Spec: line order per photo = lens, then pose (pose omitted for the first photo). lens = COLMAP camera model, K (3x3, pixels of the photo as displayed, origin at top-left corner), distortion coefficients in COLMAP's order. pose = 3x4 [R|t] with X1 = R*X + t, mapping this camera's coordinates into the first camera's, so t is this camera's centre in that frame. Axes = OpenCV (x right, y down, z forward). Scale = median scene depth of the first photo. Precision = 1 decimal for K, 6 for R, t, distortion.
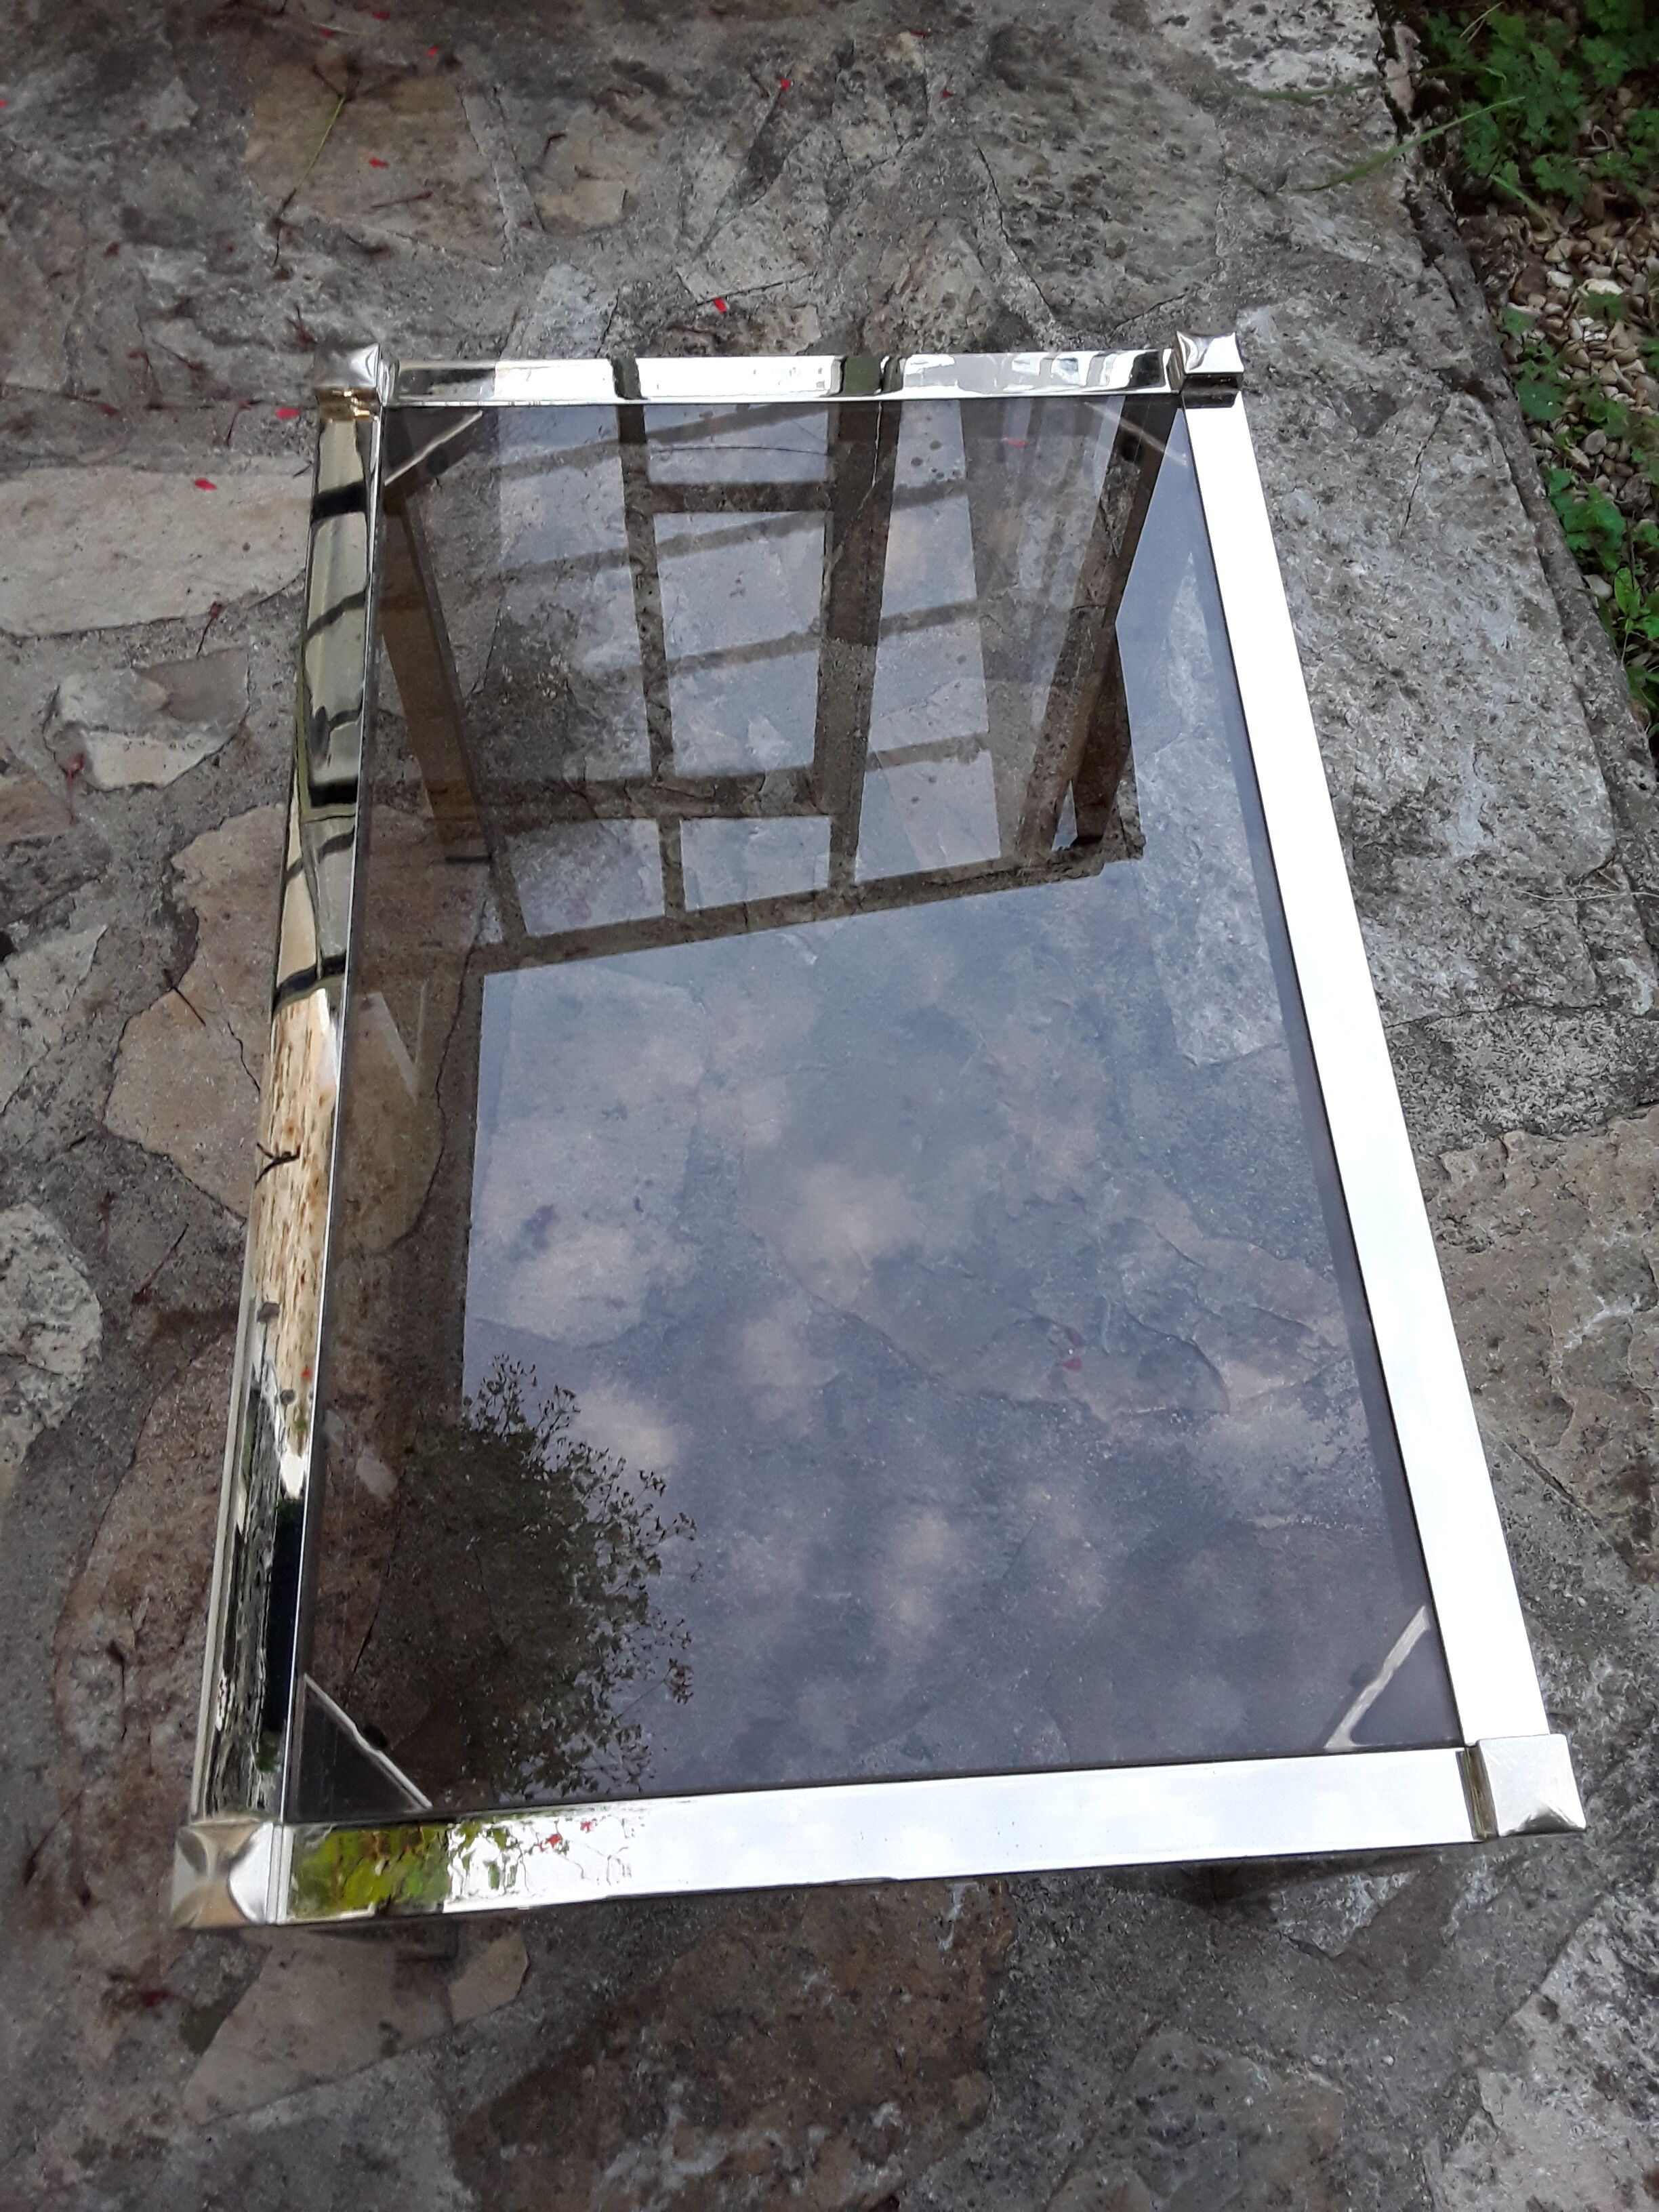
lens RADIAL K [[1813.8, 0, 810.4], [0, 1813.8, 1093.1], [0, 0, 1]] dist [0.084898, -0.130989]
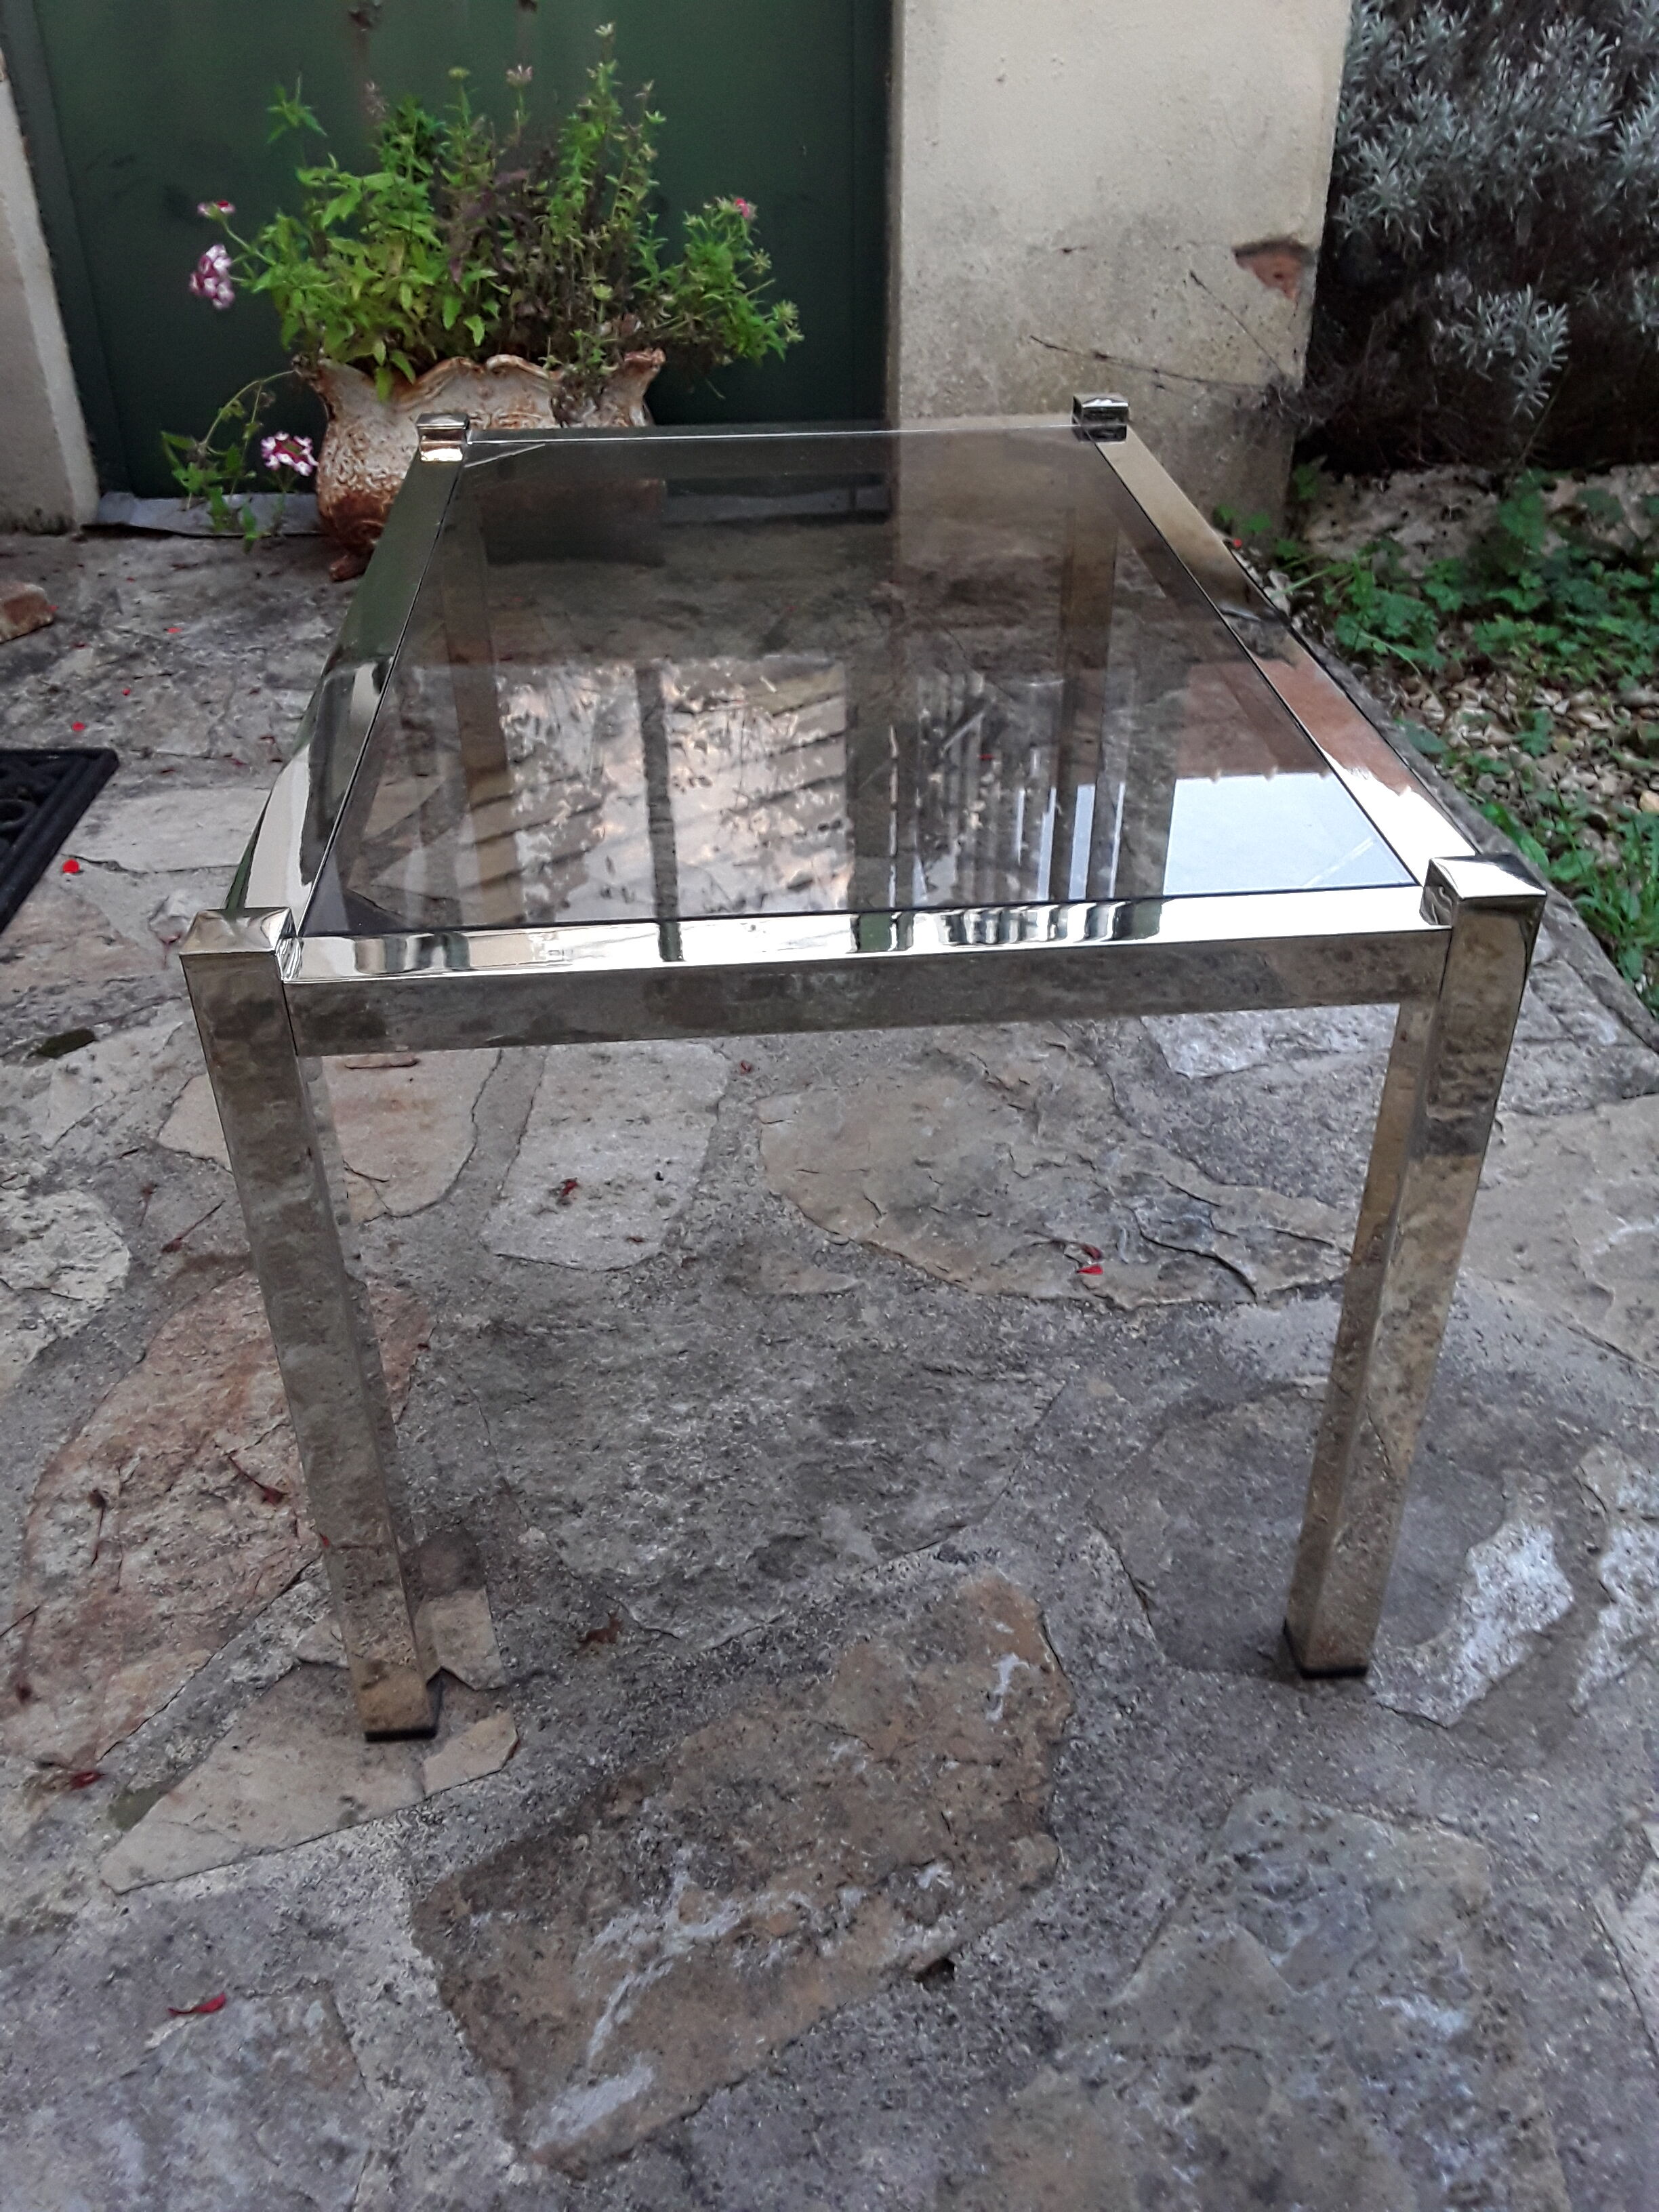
lens RADIAL K [[1813.8, 0, 809.2], [0, 1813.8, 1102.7], [0, 0, 1]] dist [0.084898, -0.130989]
pose [[0.998908, -0.042247, -0.019943, 0.014468], [0.027298, 0.874258, -0.484693, 0.590076], [0.037912, 0.483620, 0.874457, 0.090121]]
